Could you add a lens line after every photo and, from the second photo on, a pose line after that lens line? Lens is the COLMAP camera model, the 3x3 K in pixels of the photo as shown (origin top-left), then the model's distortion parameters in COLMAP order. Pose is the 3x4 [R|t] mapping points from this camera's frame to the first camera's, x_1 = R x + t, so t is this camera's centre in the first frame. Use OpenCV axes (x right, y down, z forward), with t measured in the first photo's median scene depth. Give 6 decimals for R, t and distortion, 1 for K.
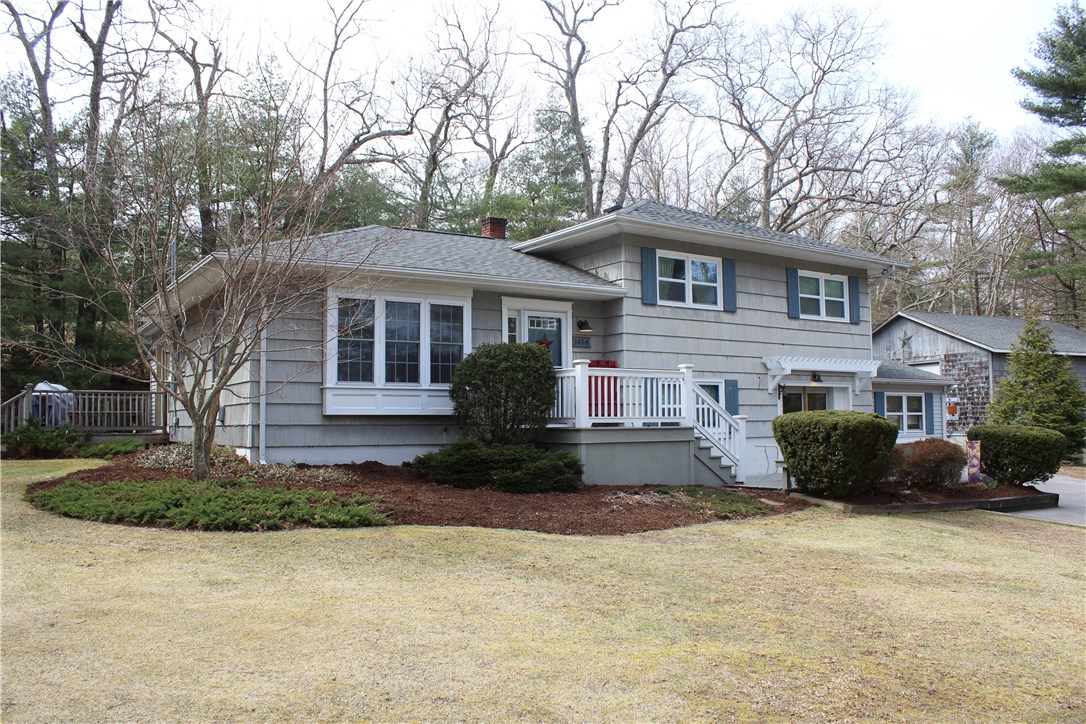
lens RADIAL K [[891.8, 0, 539.5], [0, 891.8, 363.7], [0, 0, 1]] dist [-0.156998, 0.124768]
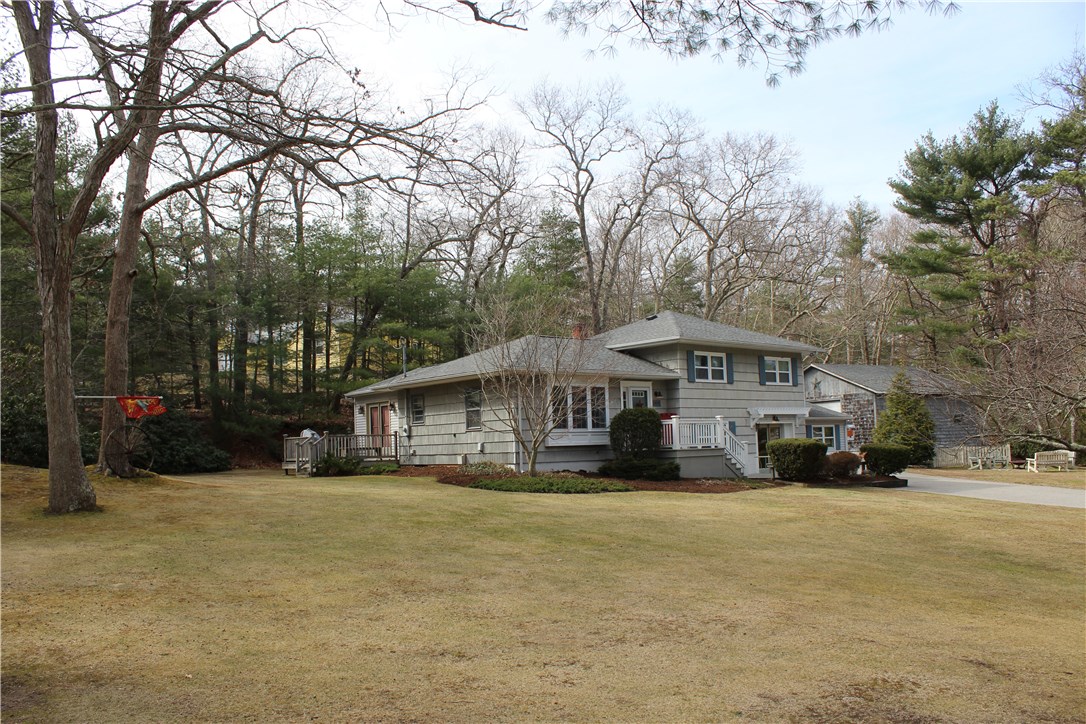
lens RADIAL K [[891.8, 0, 540.7], [0, 891.8, 367.6], [0, 0, 1]] dist [-0.156998, 0.124768]
pose [[0.993775, -0.010858, 0.110874, -0.340849], [0.013550, 0.999631, -0.023560, -0.050103], [-0.110578, 0.024916, 0.993555, -0.689439]]
